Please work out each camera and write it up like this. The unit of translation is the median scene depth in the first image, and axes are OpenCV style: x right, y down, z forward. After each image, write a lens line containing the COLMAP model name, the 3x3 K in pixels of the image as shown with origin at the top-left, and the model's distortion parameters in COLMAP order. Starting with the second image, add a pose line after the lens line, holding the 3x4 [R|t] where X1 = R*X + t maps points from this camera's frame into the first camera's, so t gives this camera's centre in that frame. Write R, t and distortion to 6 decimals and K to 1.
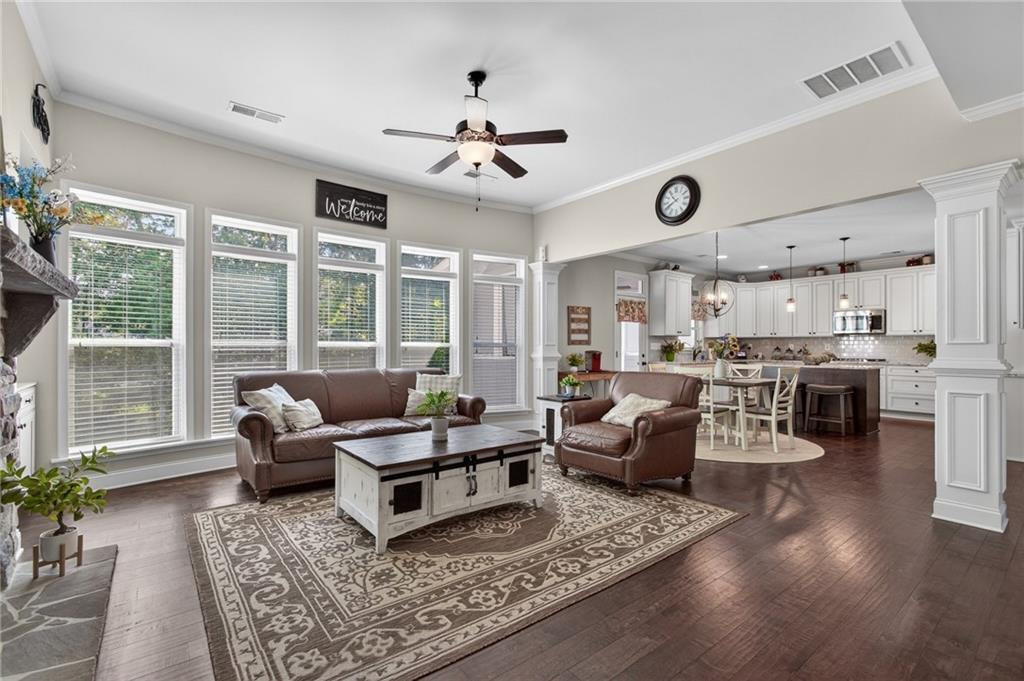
lens RADIAL K [[457.2, 0, 510.4], [0, 457.2, 340.4], [0, 0, 1]] dist [-0.003436, -0.000948]
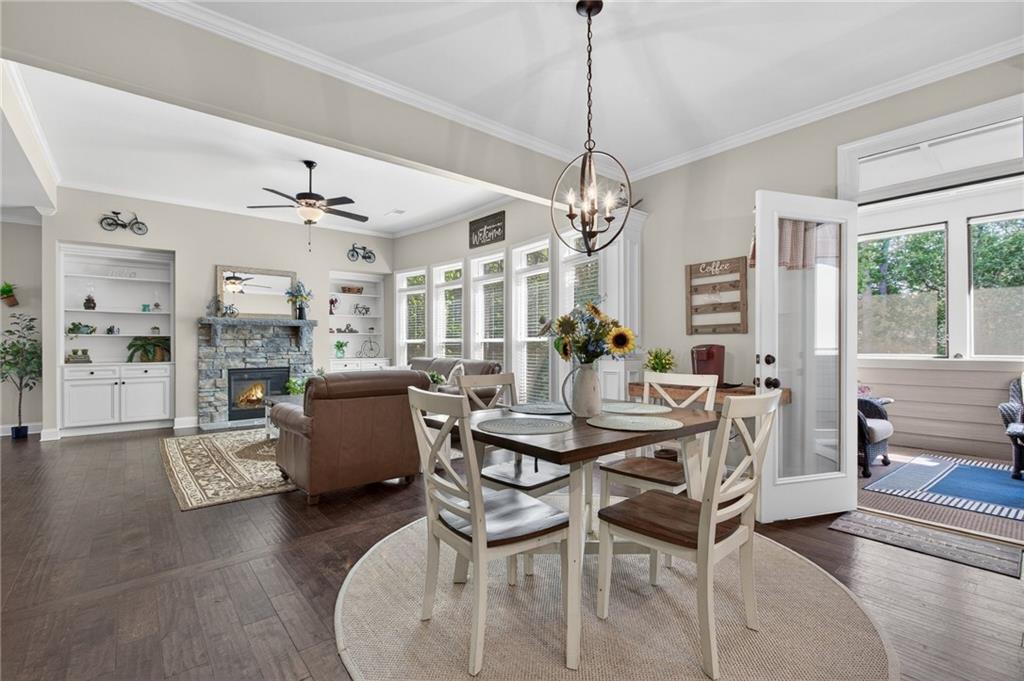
lens RADIAL K [[462.2, 0, 511.3], [0, 462.2, 344.3], [0, 0, 1]] dist [-0.001555, -0.000230]
pose [[0.019914, -0.008636, -0.999764, 1.617826], [0.015051, 0.999852, -0.008337, 0.052795], [0.999688, -0.014882, 0.020041, 1.799439]]
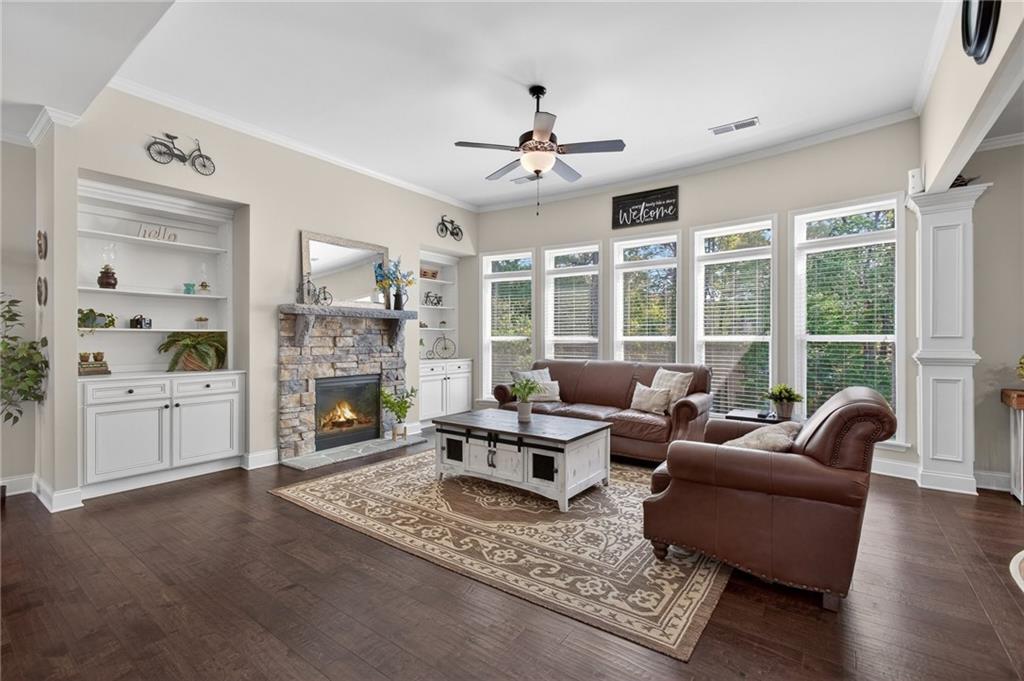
lens RADIAL K [[457.2, 0, 510.4], [0, 457.2, 340.4], [0, 0, 1]] dist [-0.003436, -0.000948]
pose [[0.257307, -0.004315, -0.966320, 1.043336], [0.014245, 0.999898, -0.000672, 0.014073], [0.966225, -0.013592, 0.257343, 0.730143]]
